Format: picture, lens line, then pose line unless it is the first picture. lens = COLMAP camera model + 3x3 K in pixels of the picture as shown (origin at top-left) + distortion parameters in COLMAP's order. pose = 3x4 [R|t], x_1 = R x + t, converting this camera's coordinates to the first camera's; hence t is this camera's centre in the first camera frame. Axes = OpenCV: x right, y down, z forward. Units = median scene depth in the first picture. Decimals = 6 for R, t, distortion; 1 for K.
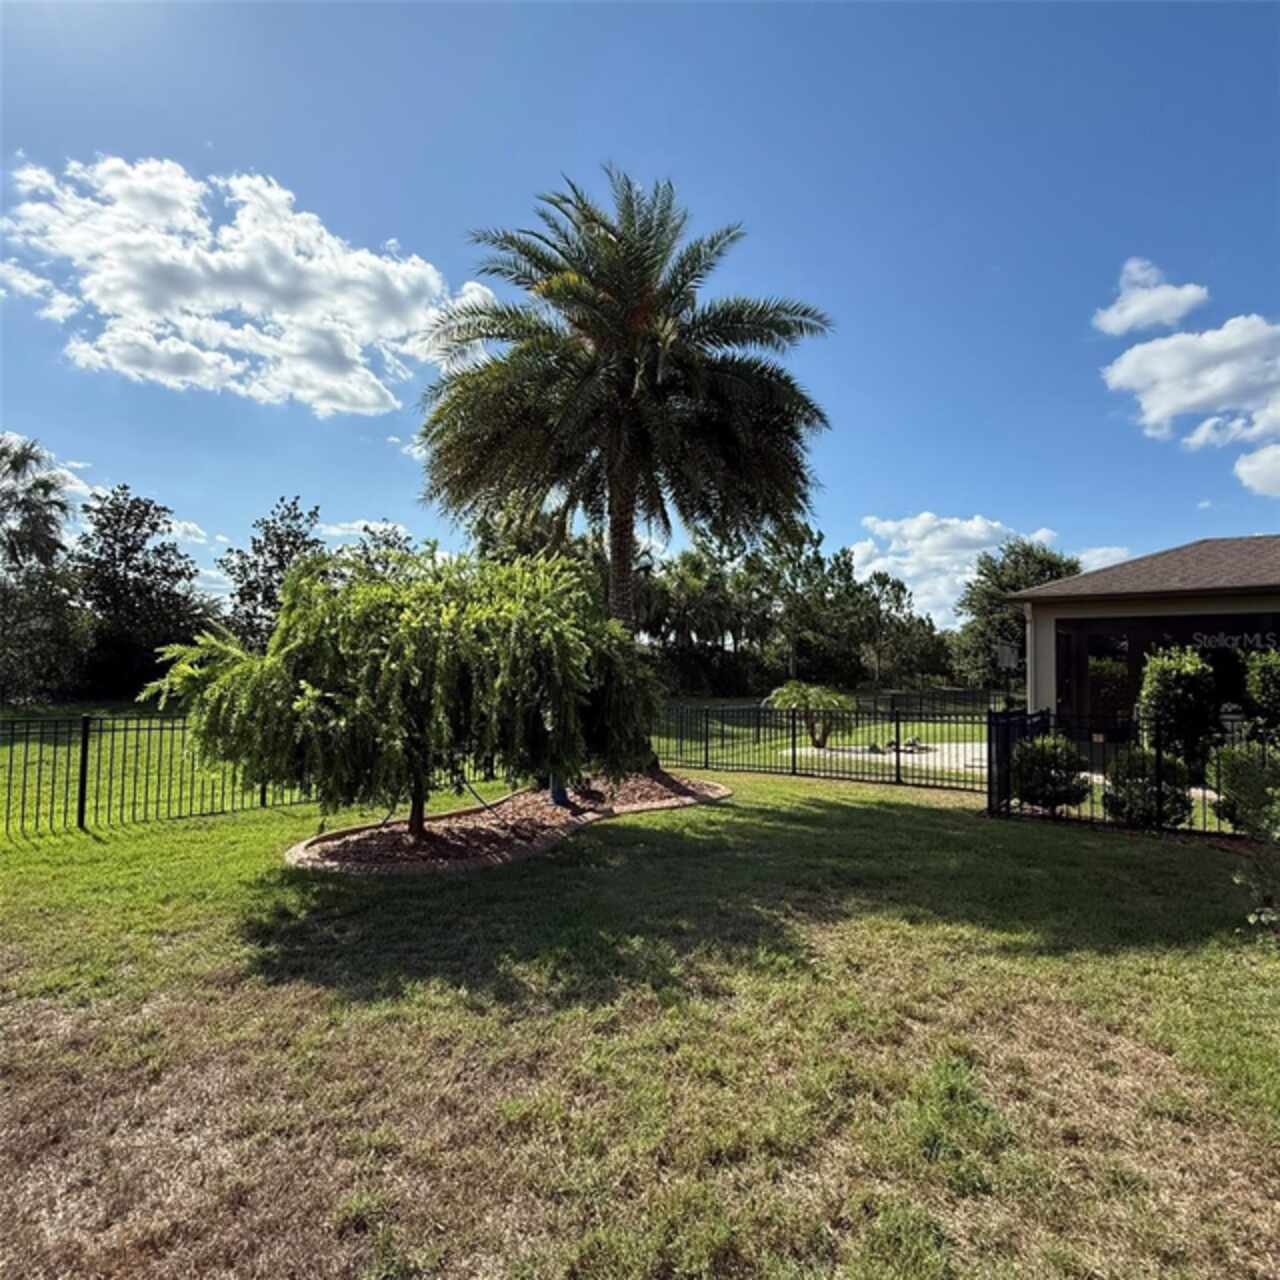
lens RADIAL K [[721.7, 0, 632.9], [0, 721.7, 654.4], [0, 0, 1]] dist [0.008866, -0.001715]
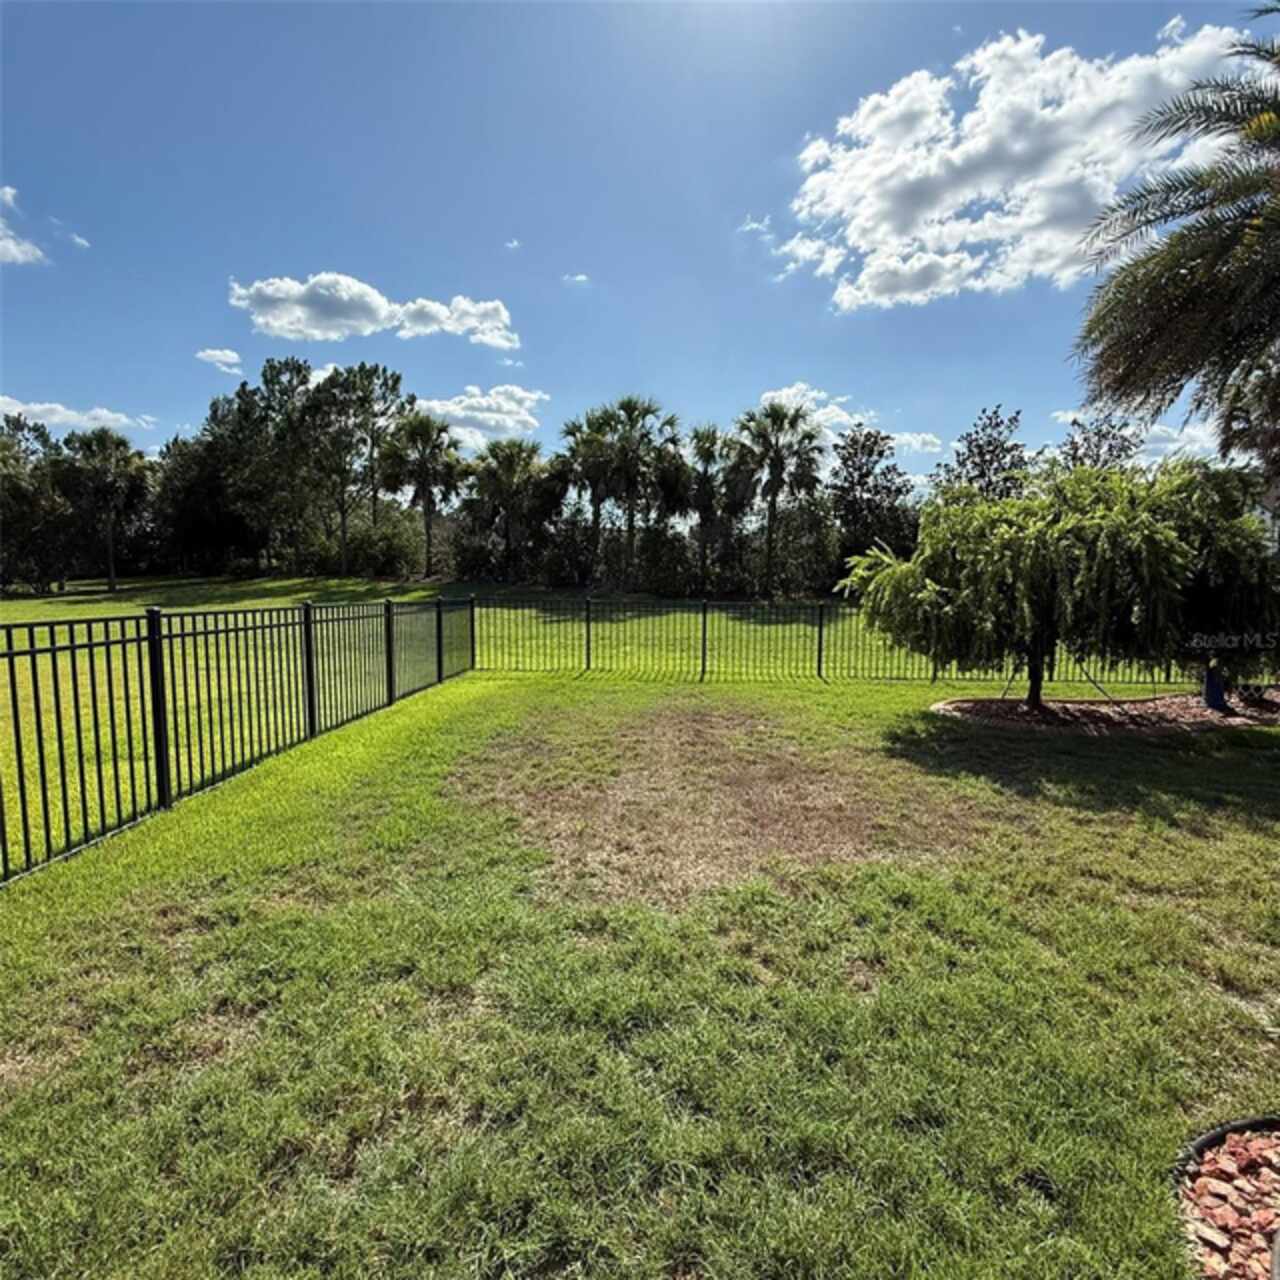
lens RADIAL K [[721.7, 0, 636.8], [0, 721.7, 646.2], [0, 0, 1]] dist [0.008866, -0.001715]
pose [[0.599795, 0.072246, -0.796885, 0.098894], [0.028459, 0.993359, 0.111479, -0.002228], [0.799647, -0.089544, 0.593756, -0.093361]]
